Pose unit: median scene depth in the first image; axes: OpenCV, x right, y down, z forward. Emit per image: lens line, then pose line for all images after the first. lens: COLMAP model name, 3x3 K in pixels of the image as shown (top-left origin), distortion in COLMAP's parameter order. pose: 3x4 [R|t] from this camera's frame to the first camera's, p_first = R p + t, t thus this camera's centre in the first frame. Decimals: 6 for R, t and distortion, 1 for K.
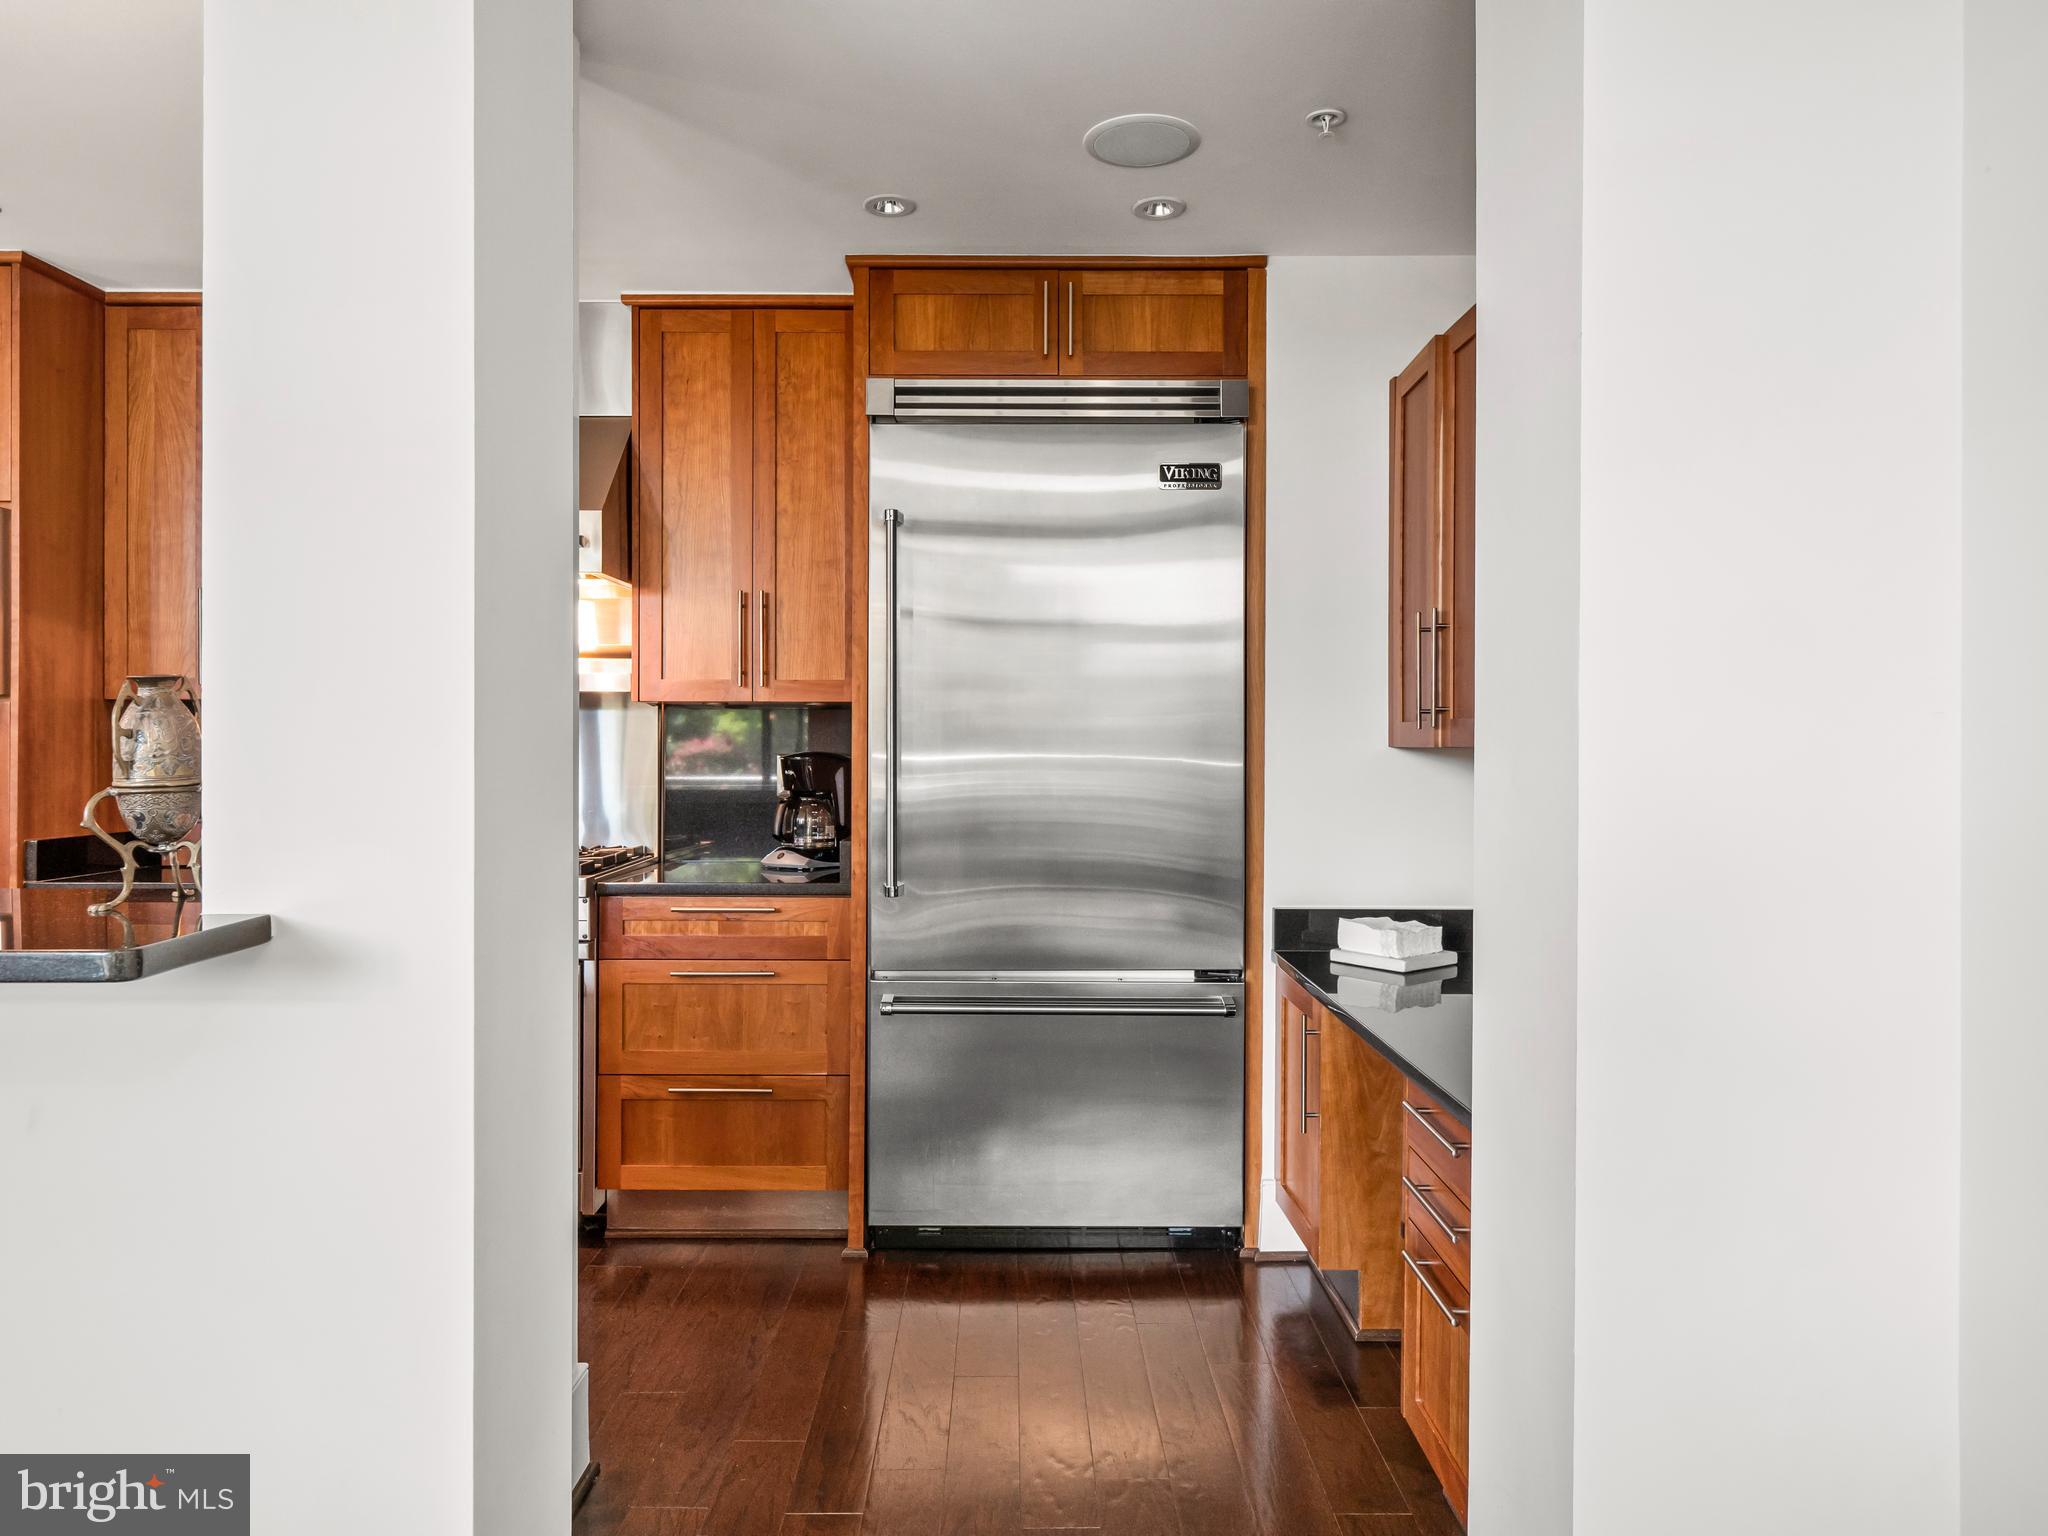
lens RADIAL K [[1320.4, 0, 1023.4], [0, 1320.4, 759.0], [0, 0, 1]] dist [-0.004777, -0.001554]
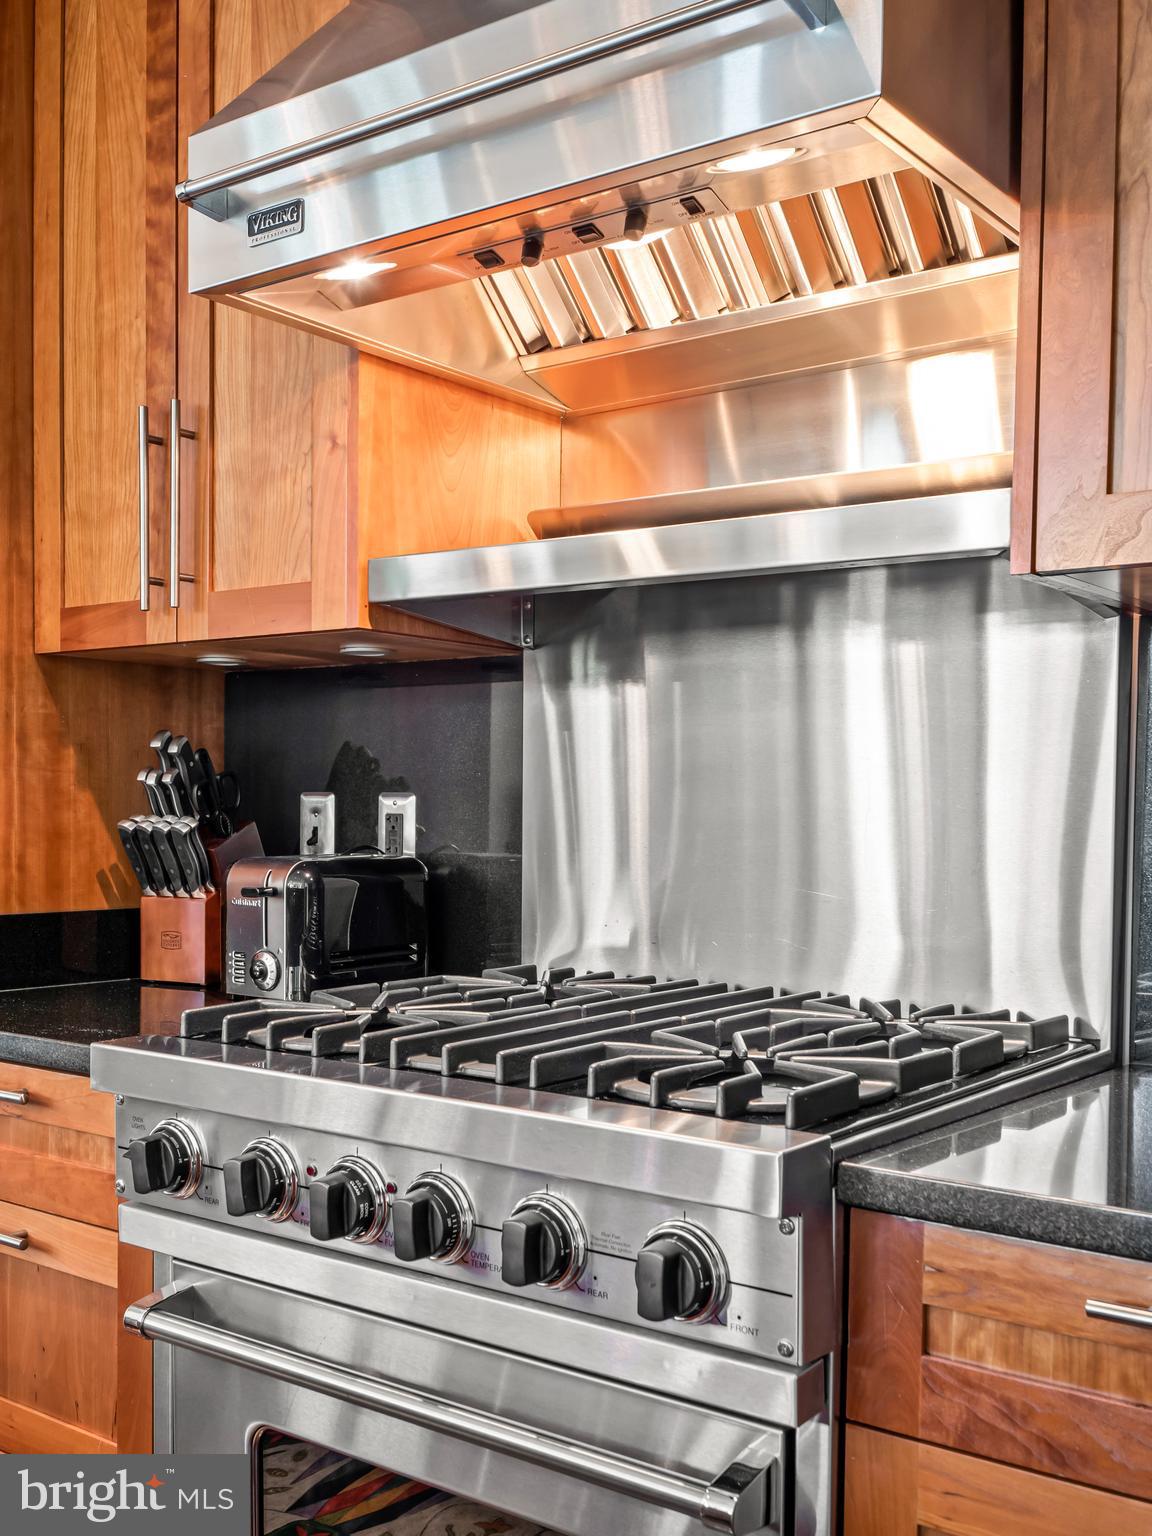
lens RADIAL K [[1598.8, 0, 572.7], [0, 1598.8, 852.0], [0, 0, 1]] dist [0.024638, 0.000000]
pose [[0.792895, 0.024230, -0.608876, -0.144702], [-0.020450, 0.999704, 0.013153, 0.020124], [0.609015, 0.002022, 0.793156, 0.634900]]
